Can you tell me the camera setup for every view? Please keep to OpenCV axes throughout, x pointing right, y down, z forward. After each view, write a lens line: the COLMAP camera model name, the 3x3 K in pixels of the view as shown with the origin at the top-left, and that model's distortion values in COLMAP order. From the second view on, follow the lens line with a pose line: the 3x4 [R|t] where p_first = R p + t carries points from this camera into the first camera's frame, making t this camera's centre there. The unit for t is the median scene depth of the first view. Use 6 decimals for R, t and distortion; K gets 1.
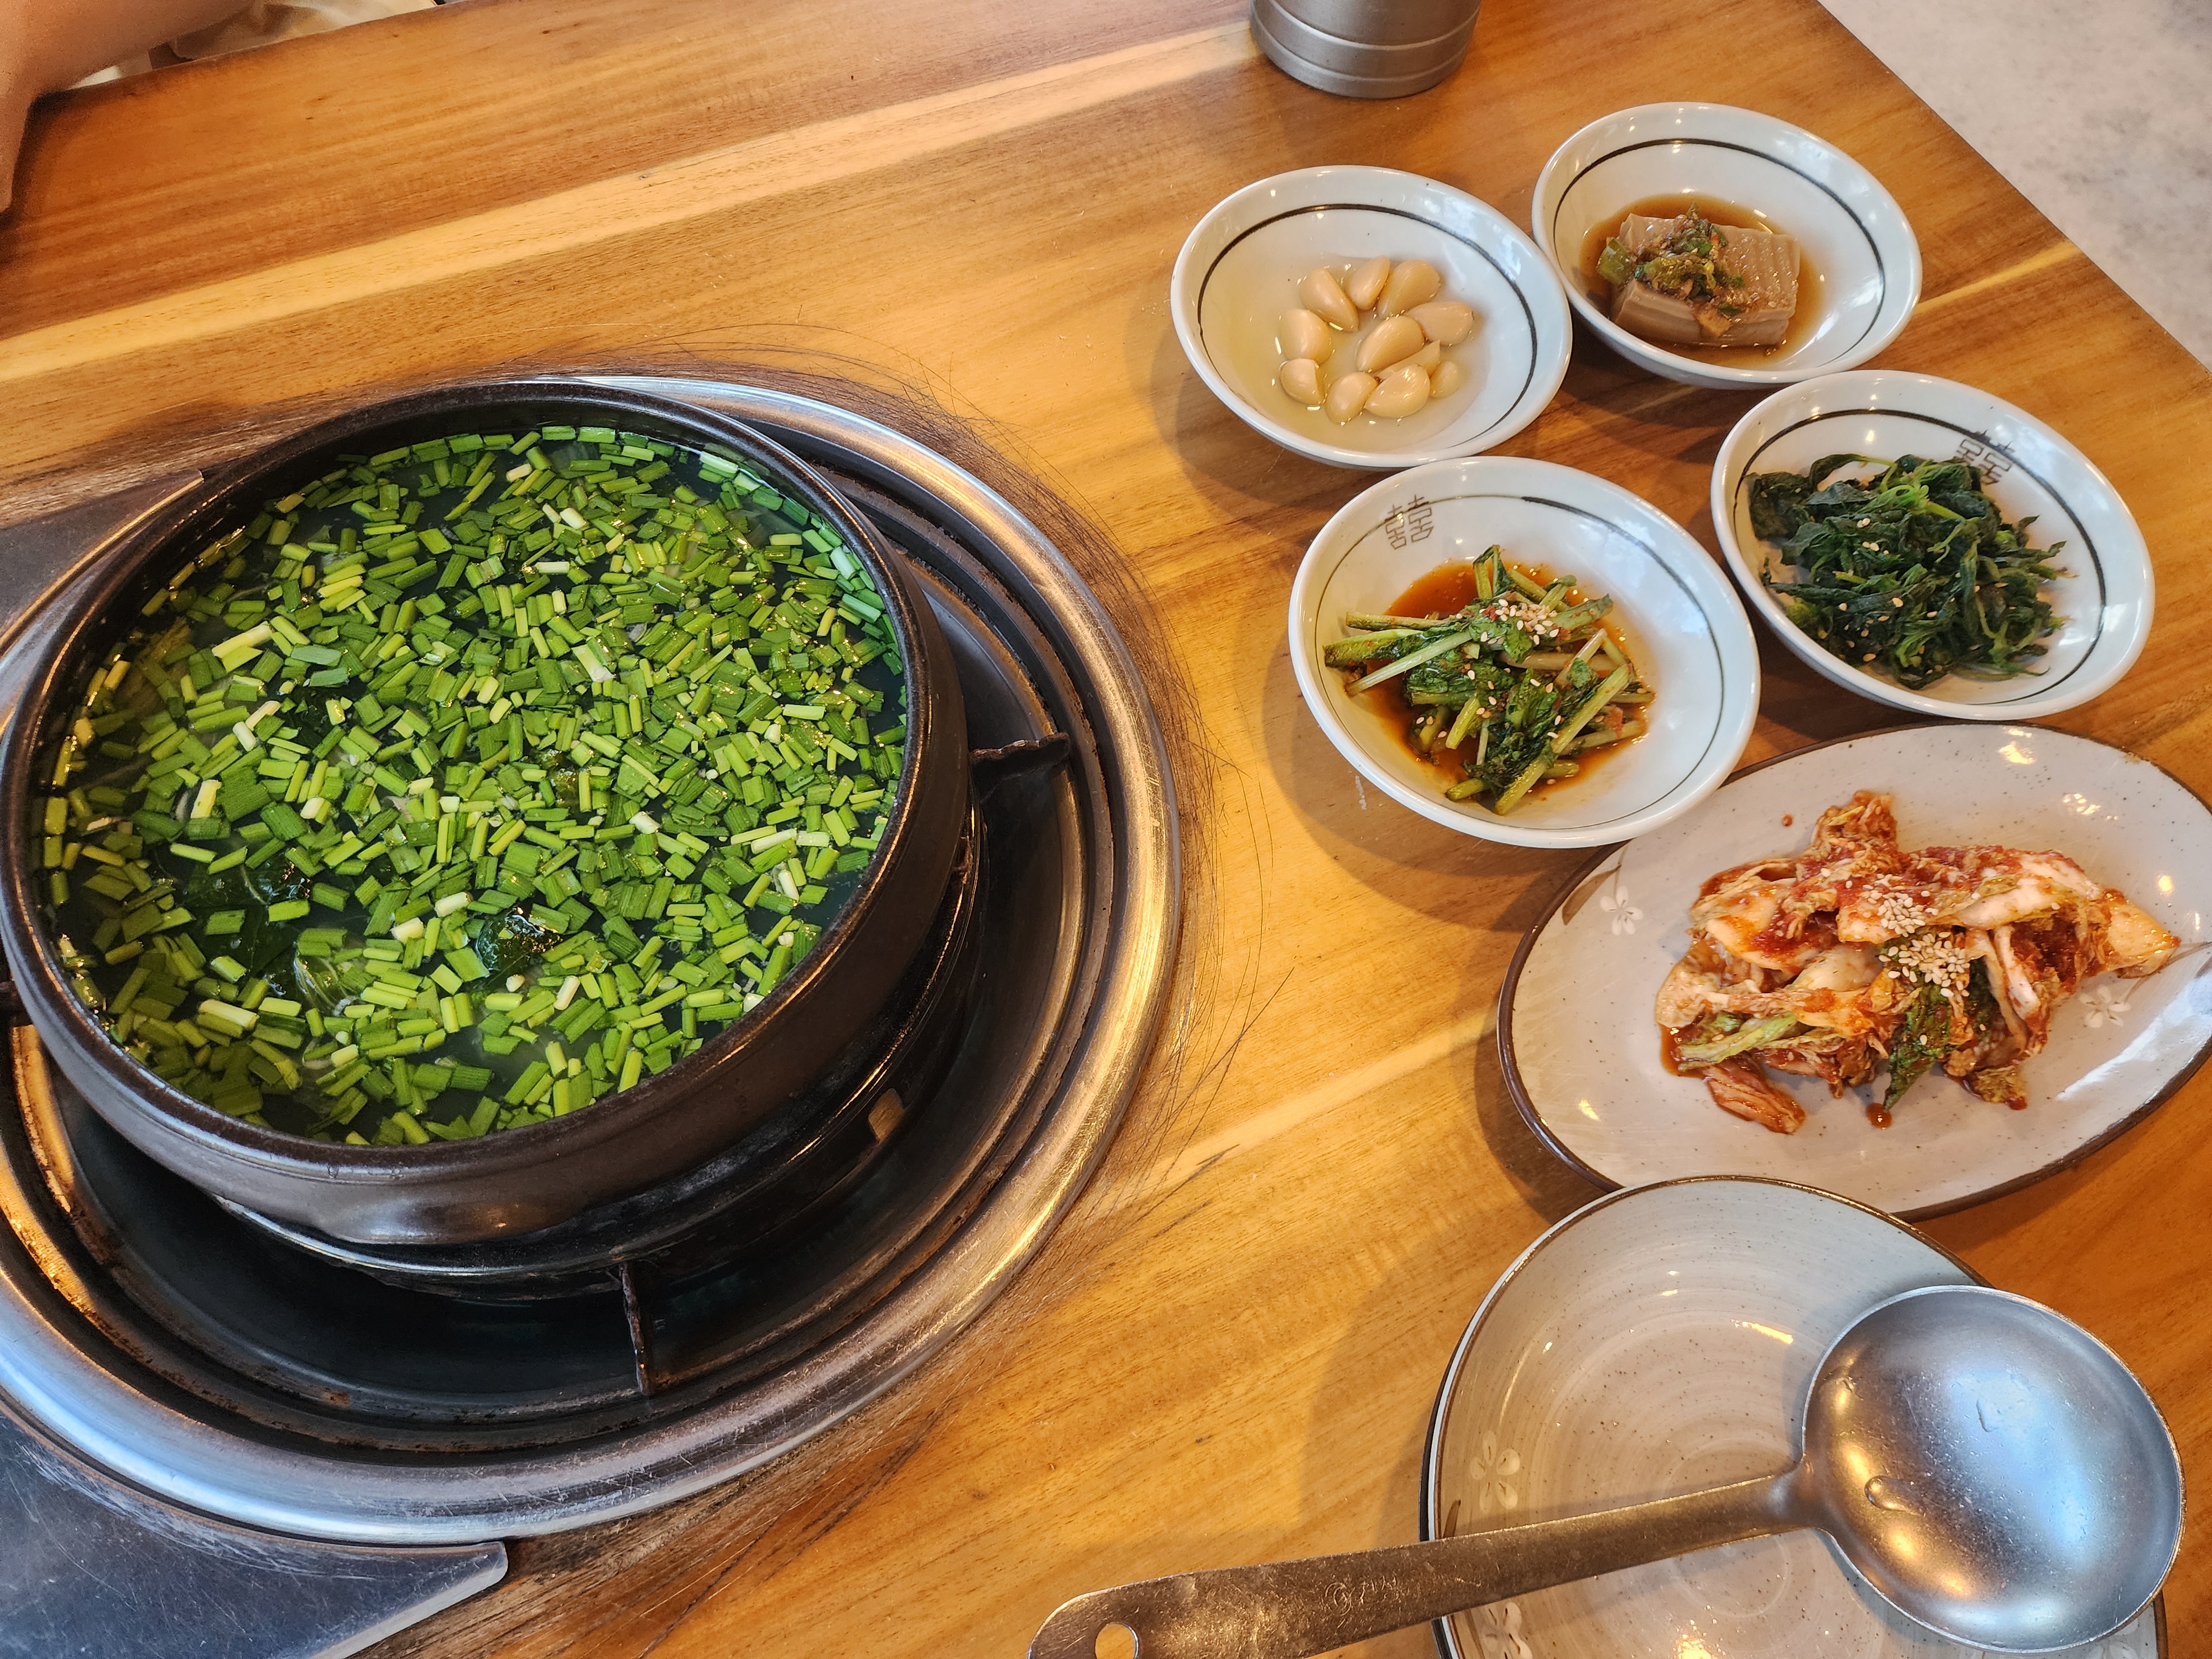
lens RADIAL K [[1464.9, 0, 1120.9], [0, 1464.9, 826.7], [0, 0, 1]] dist [0.011604, -0.022594]
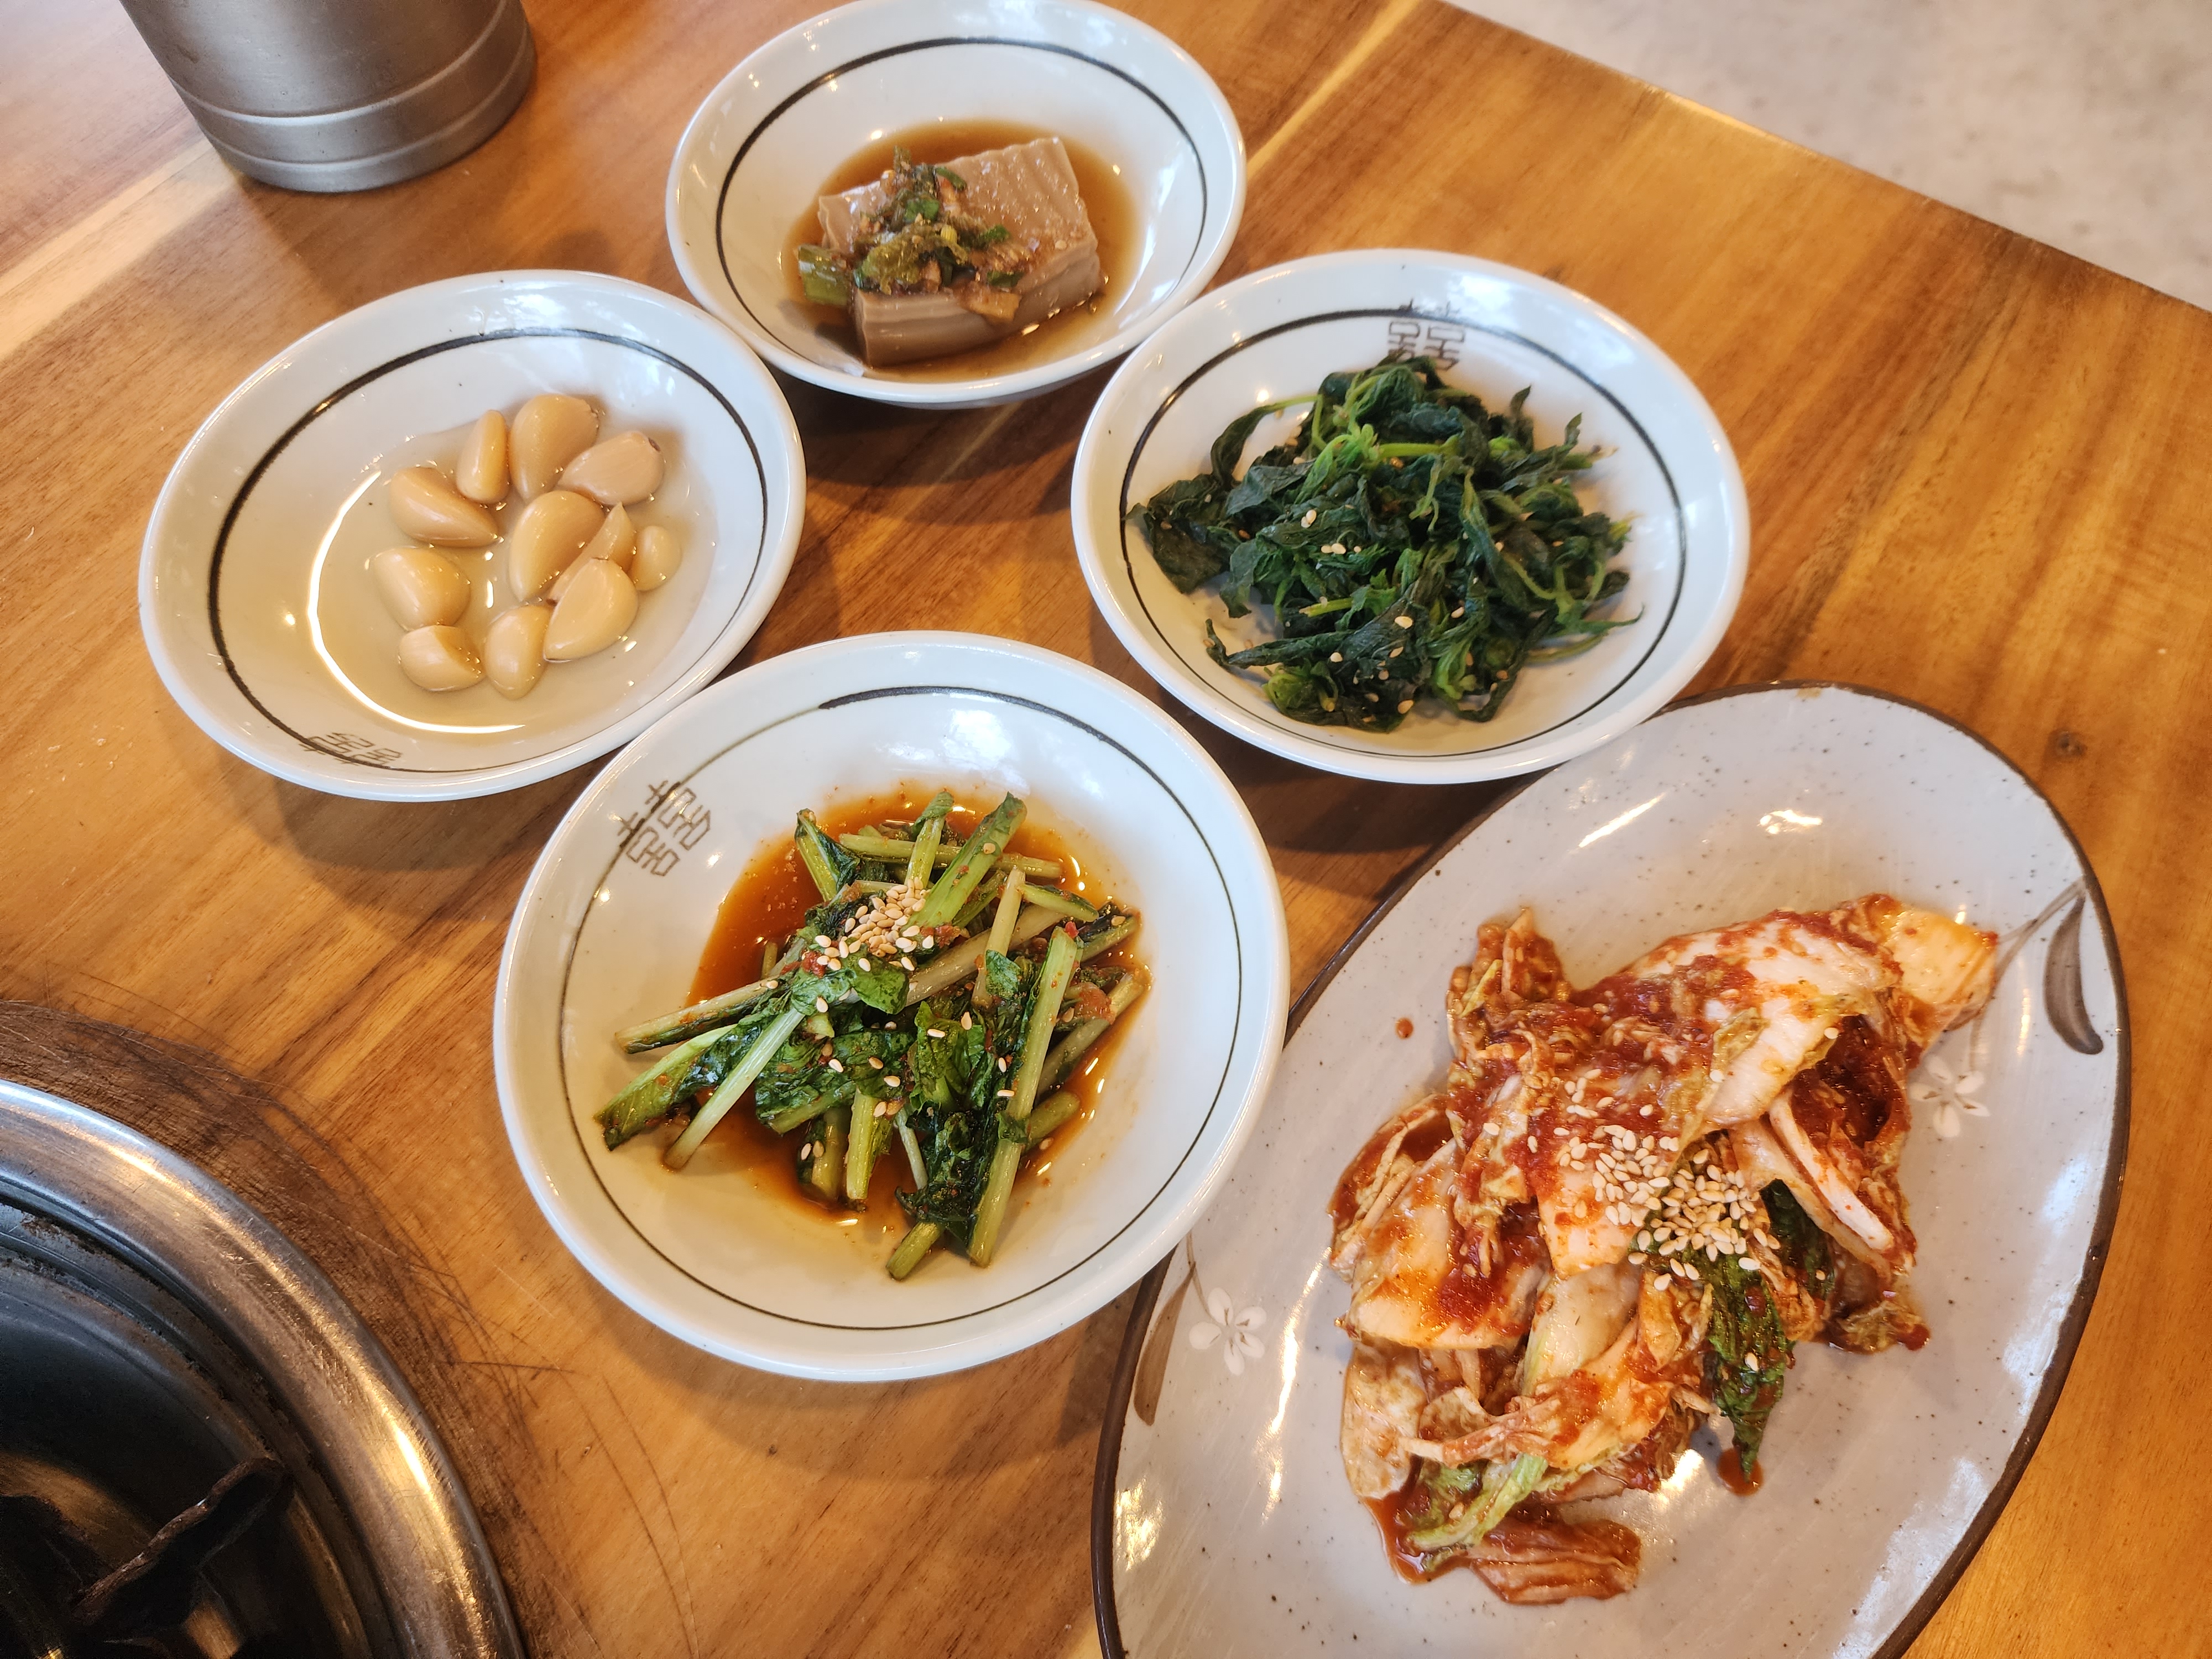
lens RADIAL K [[1464.9, 0, 1122.7], [0, 1464.9, 819.5], [0, 0, 1]] dist [0.011604, -0.022594]
pose [[0.879931, -0.449635, 0.153458, 0.319850], [0.447200, 0.892920, 0.052020, -0.185339], [-0.160415, 0.022853, 0.986785, 0.438139]]
